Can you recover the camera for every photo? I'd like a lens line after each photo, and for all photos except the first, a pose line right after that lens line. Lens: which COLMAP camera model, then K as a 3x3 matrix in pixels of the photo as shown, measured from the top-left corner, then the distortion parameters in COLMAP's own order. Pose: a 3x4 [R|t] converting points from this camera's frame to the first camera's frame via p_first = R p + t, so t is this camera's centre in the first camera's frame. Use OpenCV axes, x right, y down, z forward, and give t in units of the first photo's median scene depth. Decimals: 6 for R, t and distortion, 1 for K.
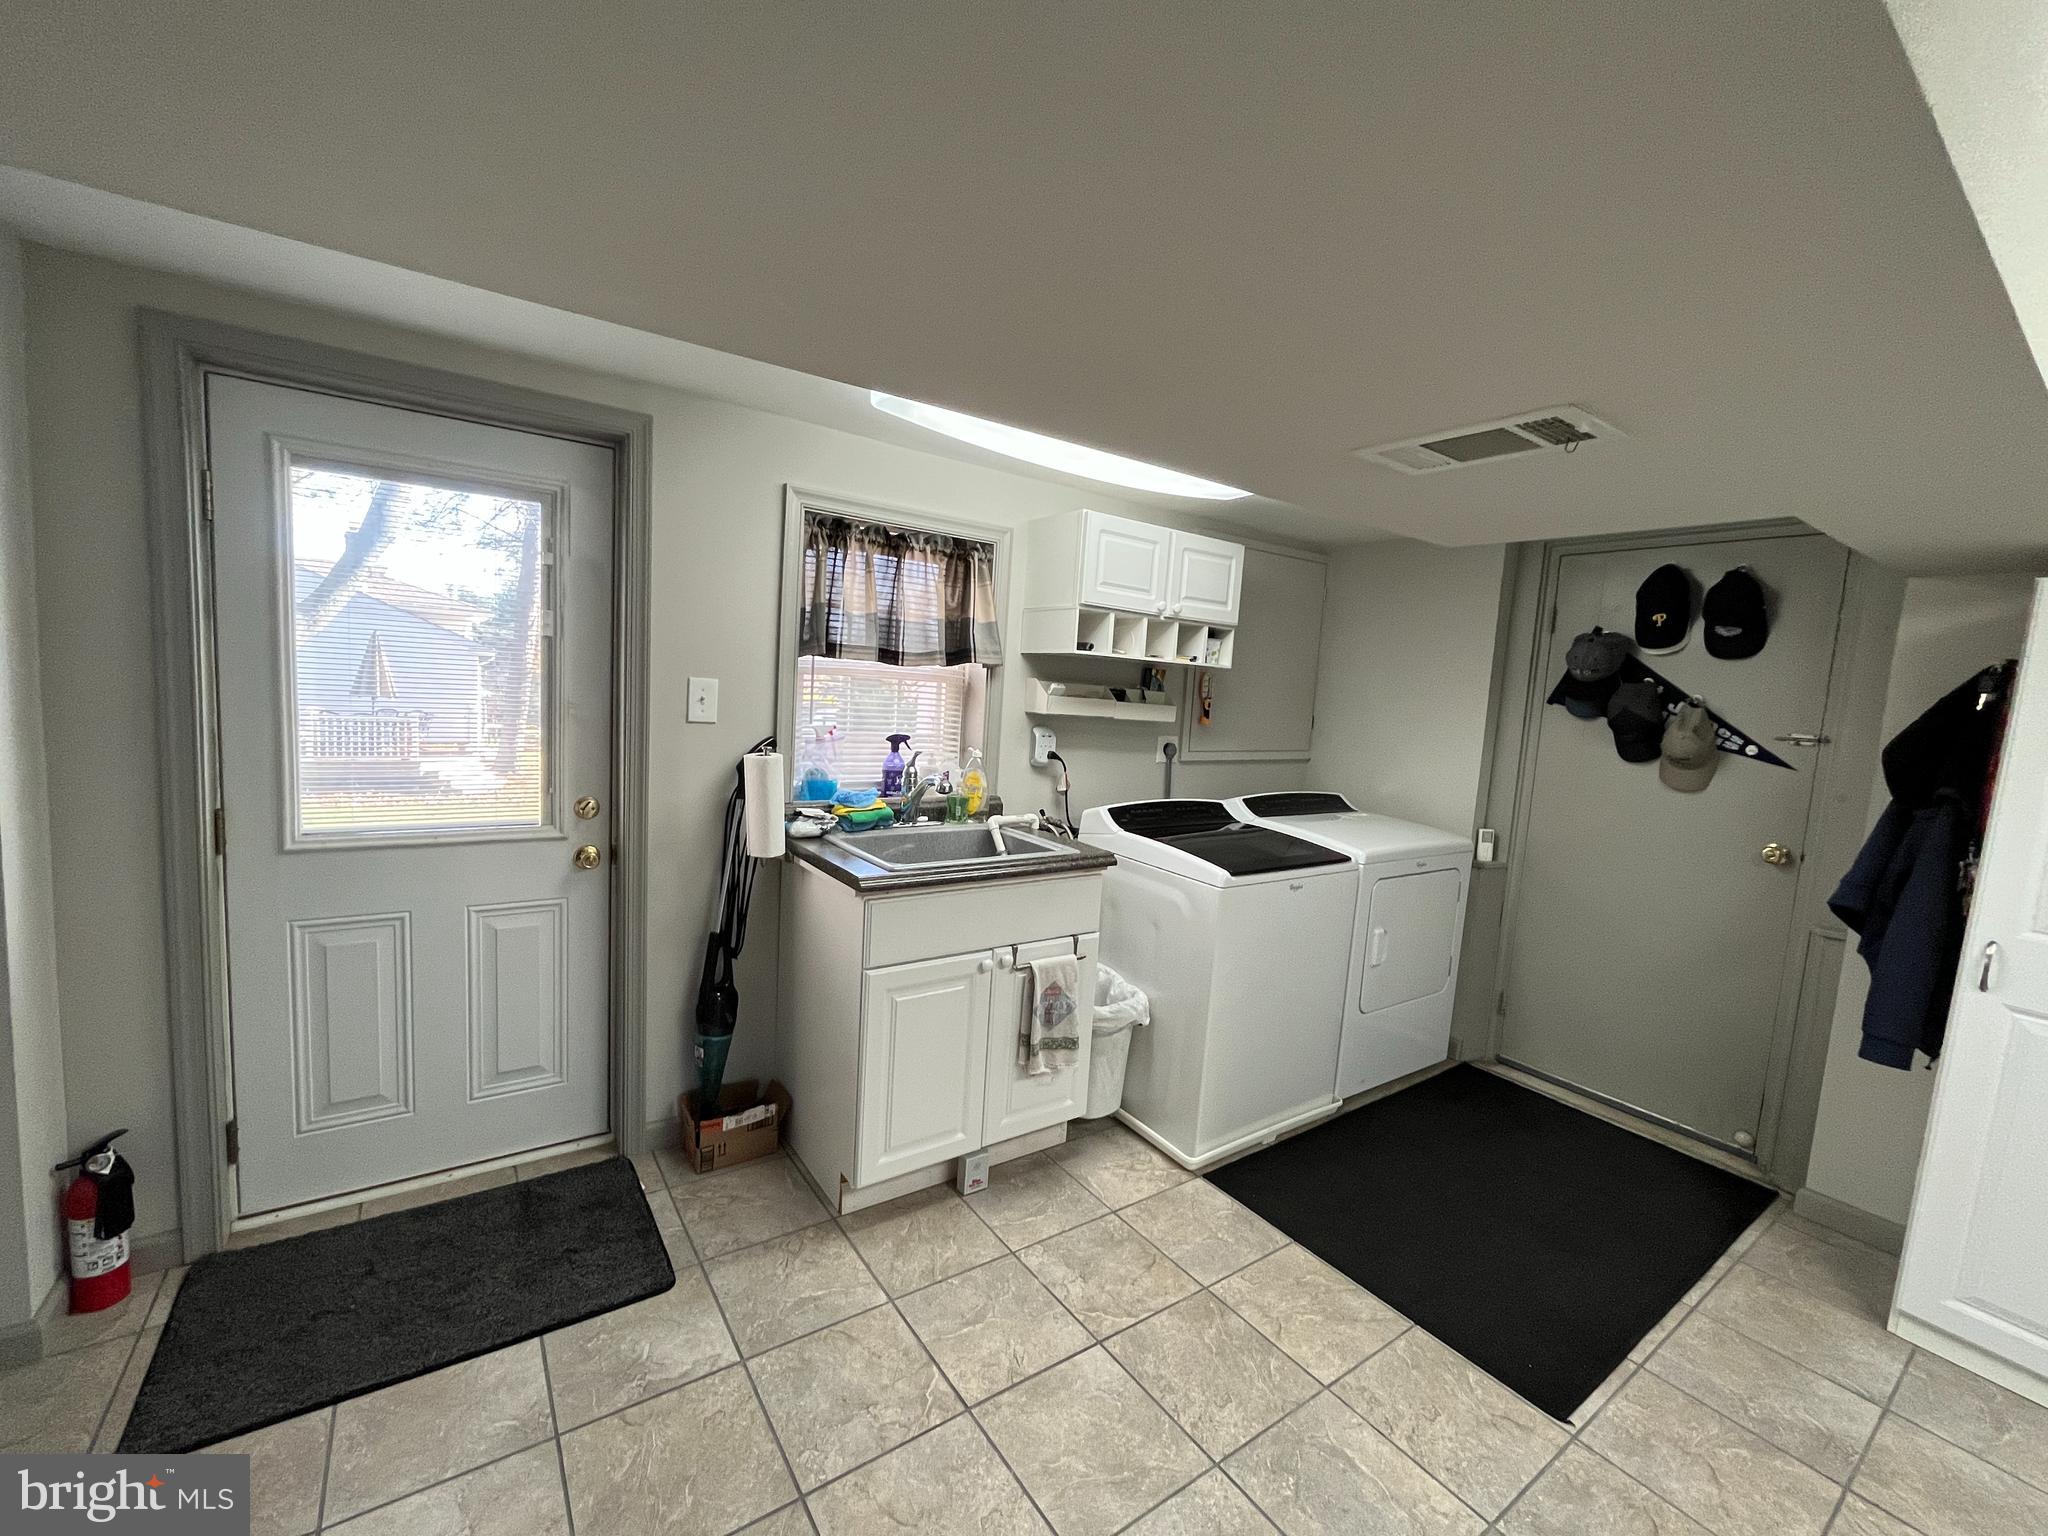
lens RADIAL K [[832.4, 0, 1017.1], [0, 832.4, 769.2], [0, 0, 1]] dist [-0.005807, -0.000258]
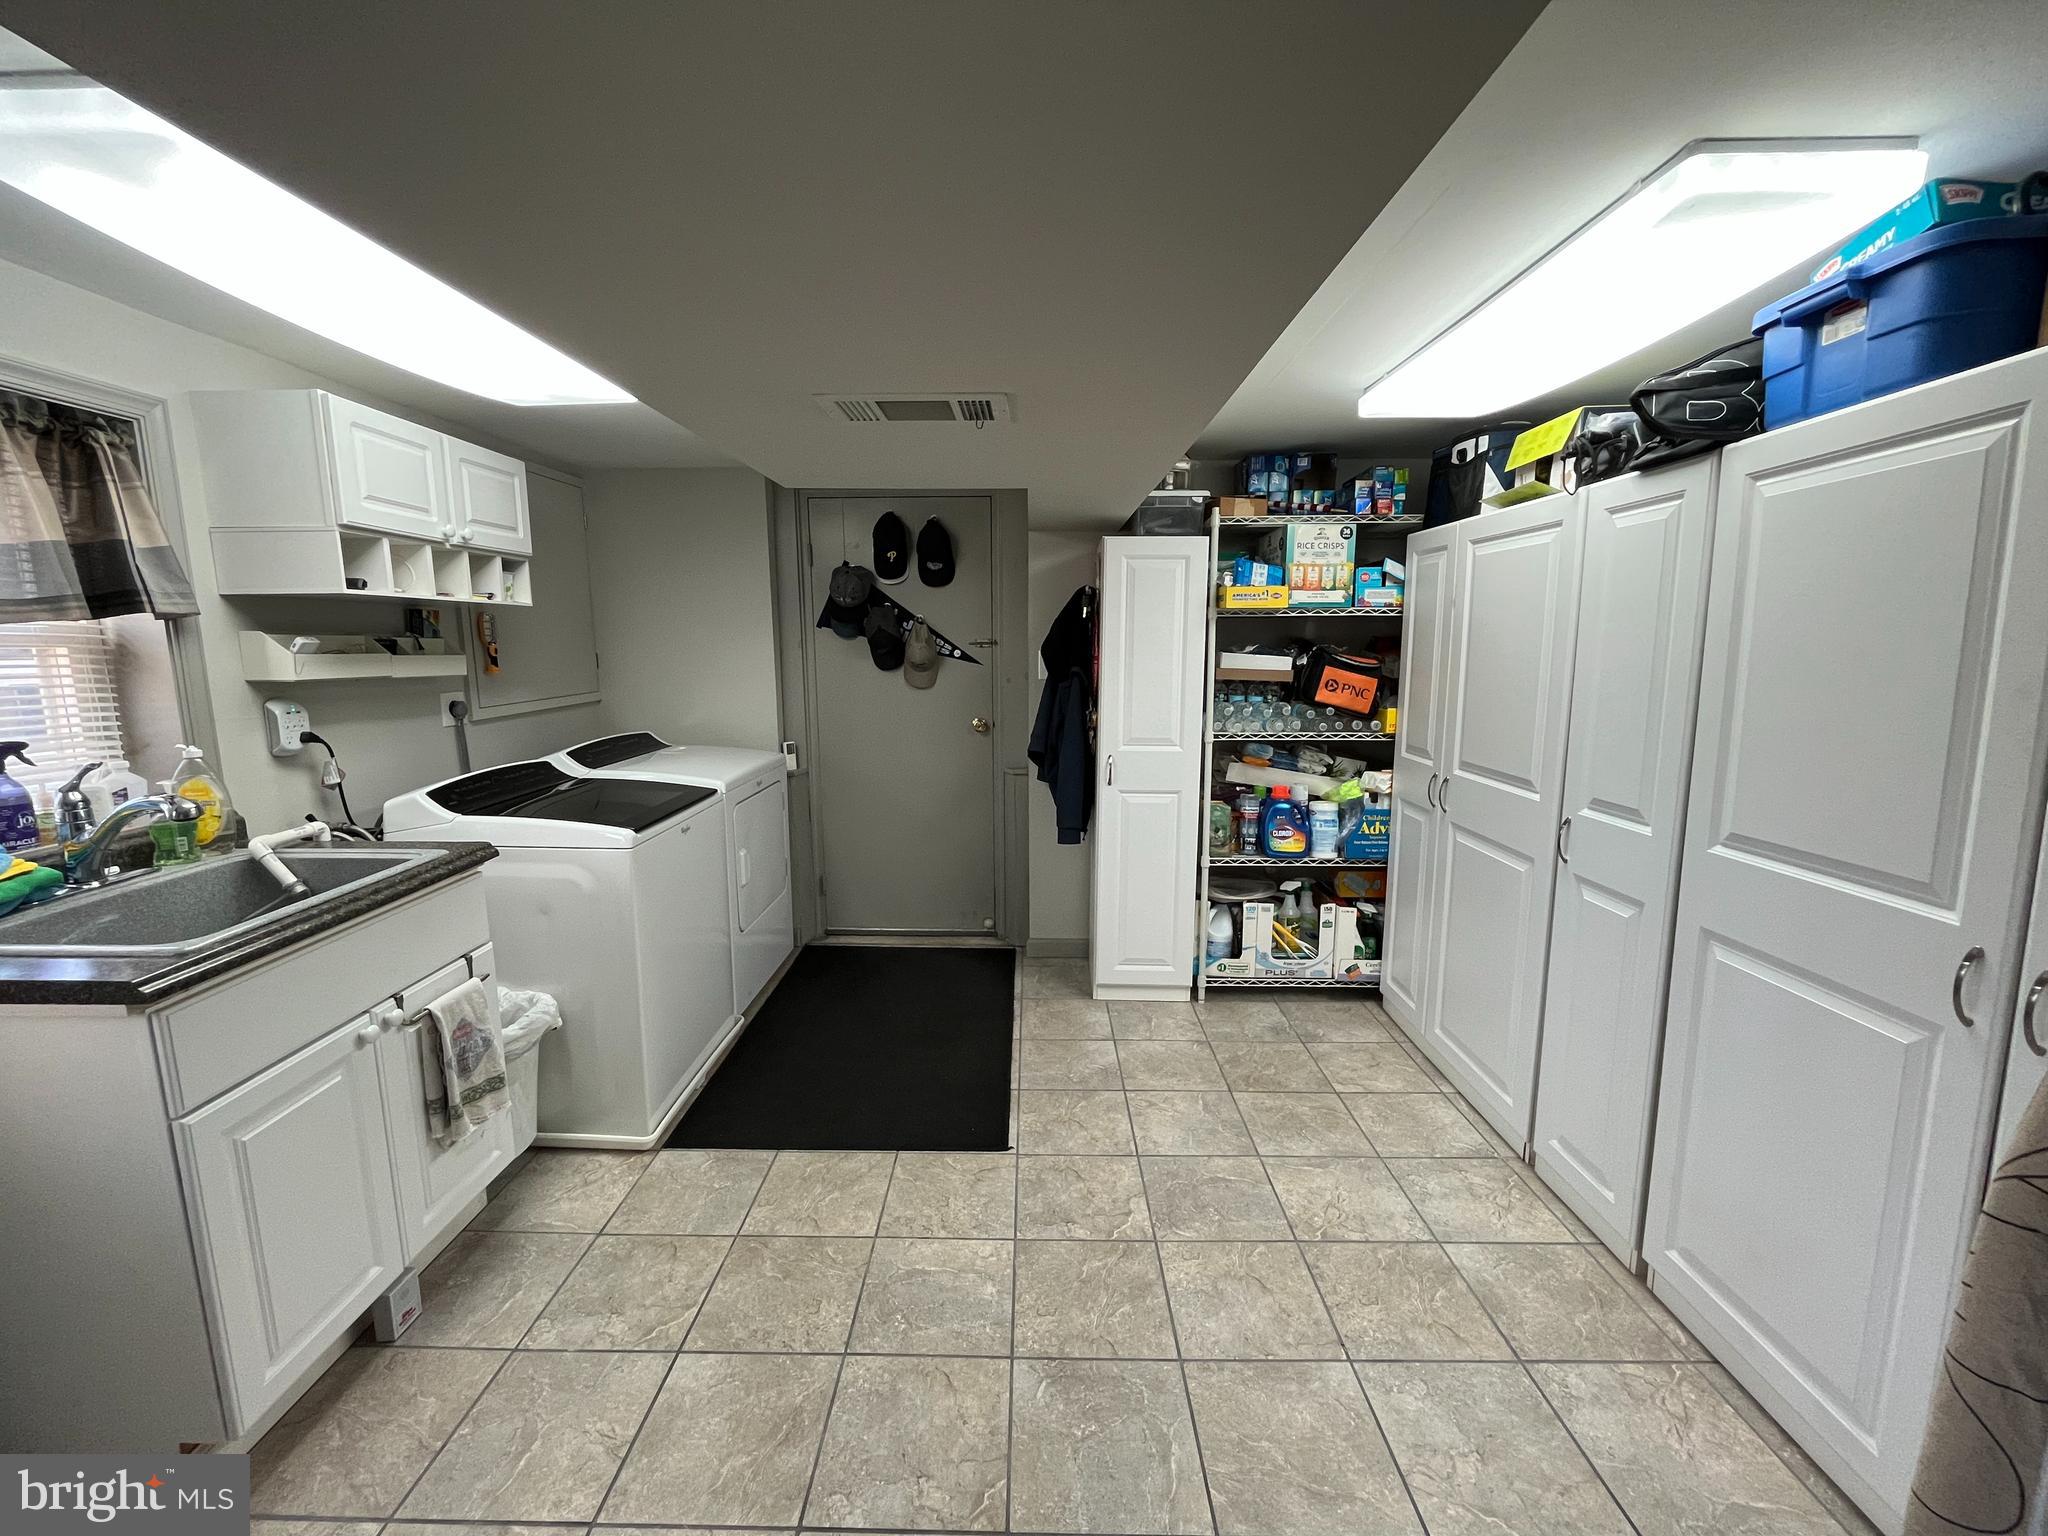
lens RADIAL K [[832.4, 0, 1017.1], [0, 832.4, 769.2], [0, 0, 1]] dist [-0.005807, -0.000258]
pose [[0.581866, -0.187957, 0.791268, -0.192392], [0.120196, 0.982118, 0.144904, -0.022289], [-0.804354, 0.010792, 0.594053, 0.095147]]
